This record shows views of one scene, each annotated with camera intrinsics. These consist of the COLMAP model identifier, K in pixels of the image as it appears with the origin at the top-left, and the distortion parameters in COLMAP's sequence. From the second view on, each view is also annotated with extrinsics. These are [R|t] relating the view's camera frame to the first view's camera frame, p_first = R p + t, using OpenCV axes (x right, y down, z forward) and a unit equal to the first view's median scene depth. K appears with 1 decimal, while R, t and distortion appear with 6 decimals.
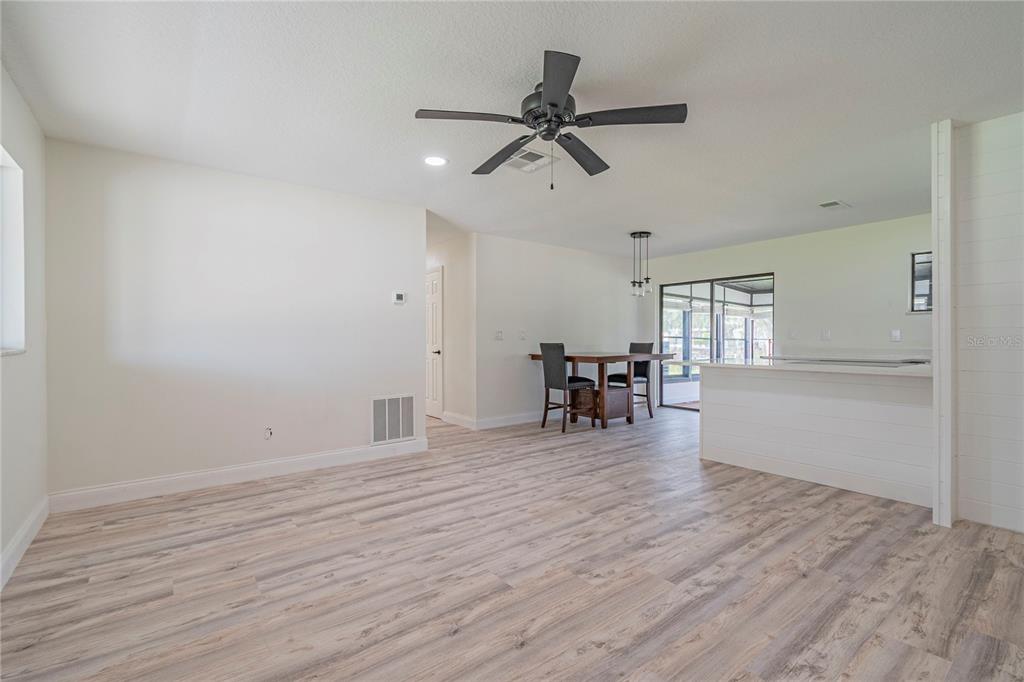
lens RADIAL K [[454.3, 0, 517.3], [0, 454.3, 340.7], [0, 0, 1]] dist [0.009631, -0.004709]
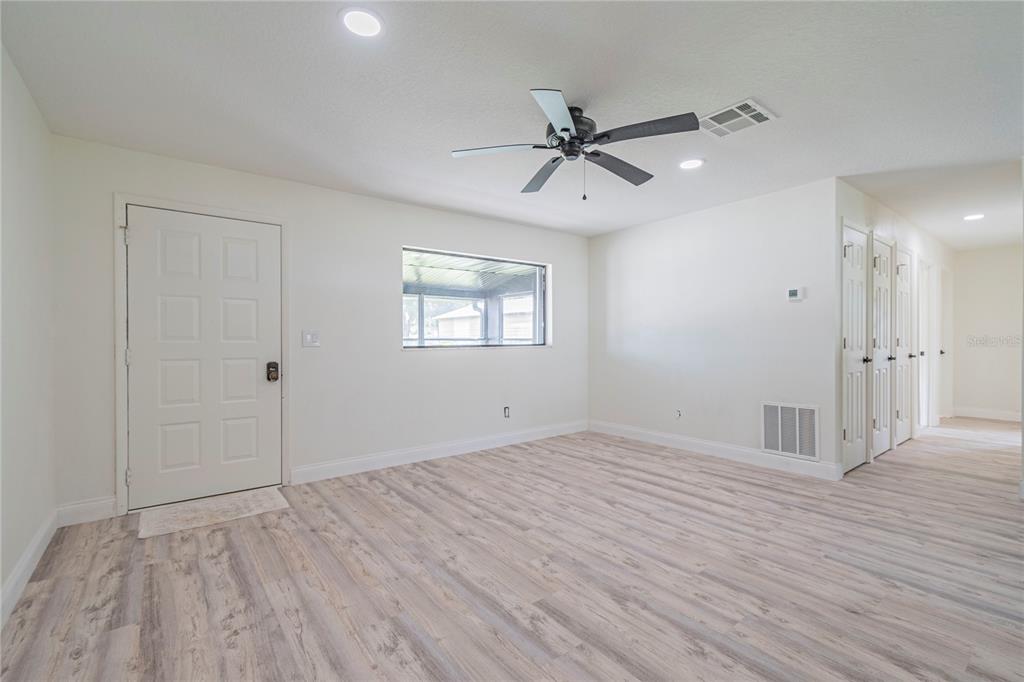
lens RADIAL K [[454.3, 0, 519.5], [0, 454.3, 342.7], [0, 0, 1]] dist [0.009631, -0.004709]
pose [[0.005212, 0.006106, -0.999968, 0.948113], [-0.000842, 0.999981, 0.006102, -0.007069], [0.999986, 0.000810, 0.005217, 0.713606]]
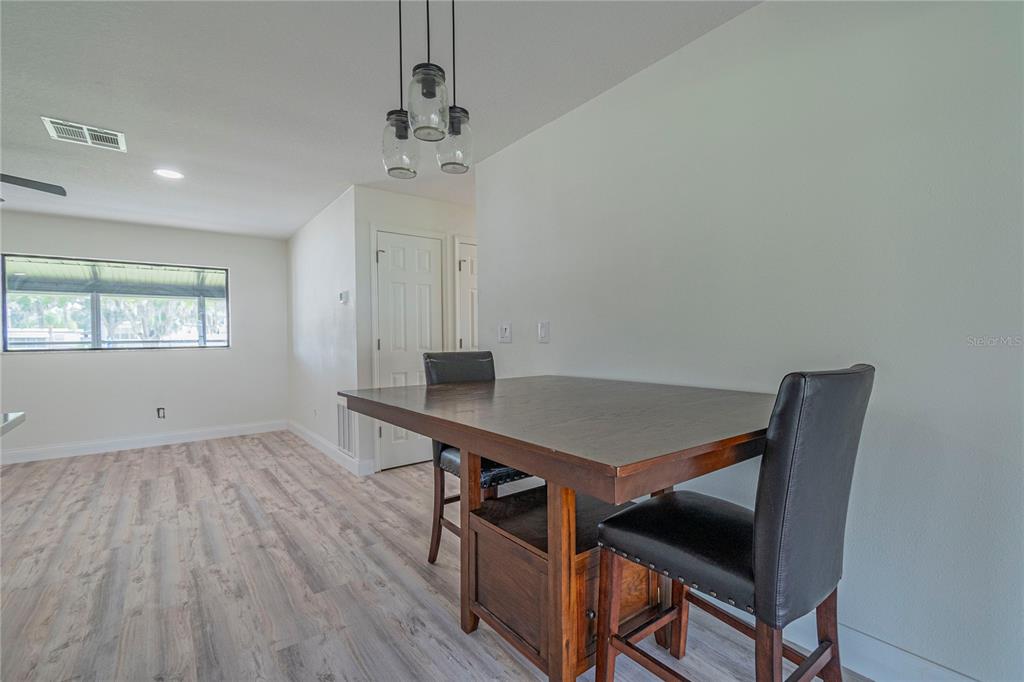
lens RADIAL K [[454.3, 0, 519.4], [0, 454.3, 341.6], [0, 0, 1]] dist [0.009631, -0.004709]
pose [[0.005705, 0.007960, -0.999952, 1.006903], [0.007718, 0.999938, 0.008004, -0.013960], [0.999954, -0.007763, 0.005644, 2.068236]]
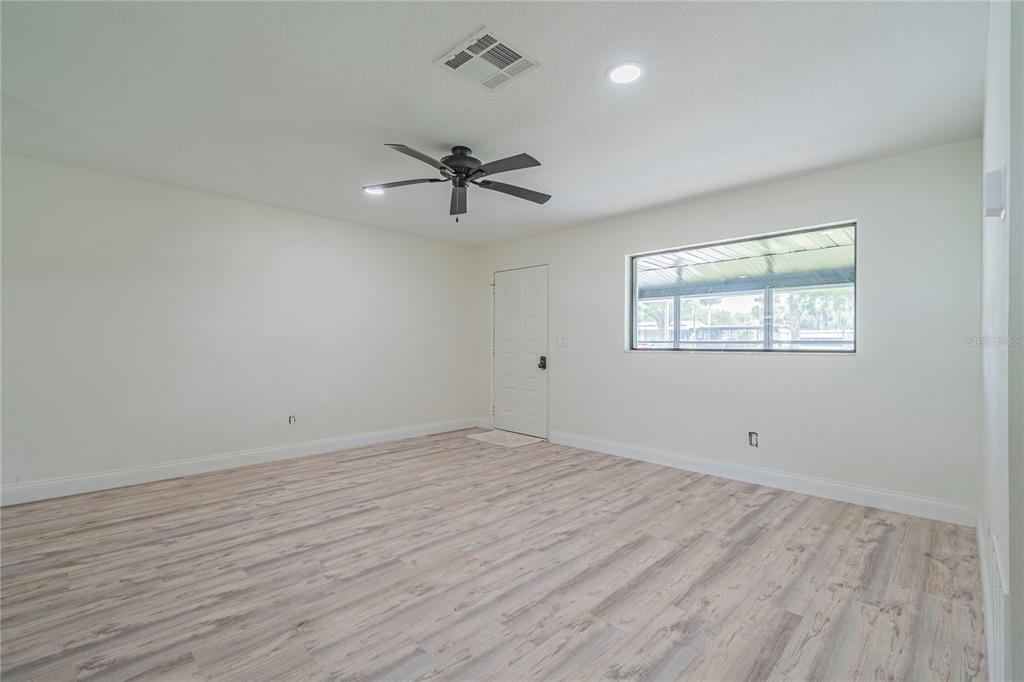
lens RADIAL K [[454.3, 0, 508.5], [0, 454.3, 342.1], [0, 0, 1]] dist [0.009631, -0.004709]
pose [[-0.992163, -0.003630, -0.124901, 0.077533], [-0.004273, 0.999979, 0.004878, -0.013300], [0.124881, 0.005374, -0.992157, 1.881037]]
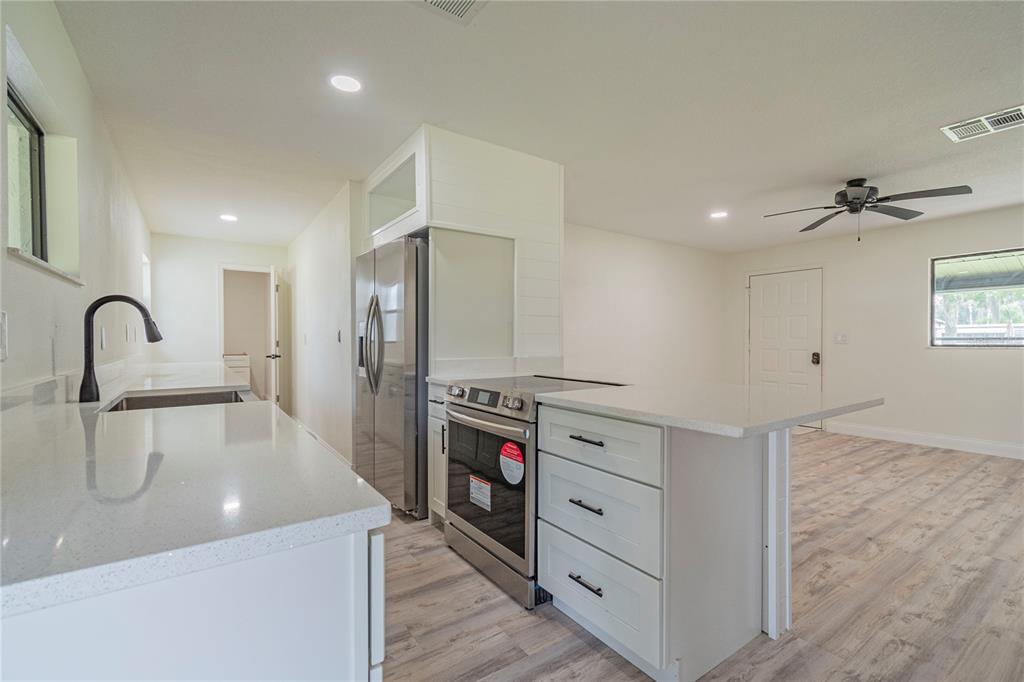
lens RADIAL K [[454.3, 0, 510.0], [0, 454.3, 342.4], [0, 0, 1]] dist [0.009631, -0.004709]
pose [[-0.998462, 0.001112, 0.055430, 0.956079], [0.001666, 0.999949, 0.009949, -0.014488], [-0.055416, 0.010026, -0.998413, 2.156438]]
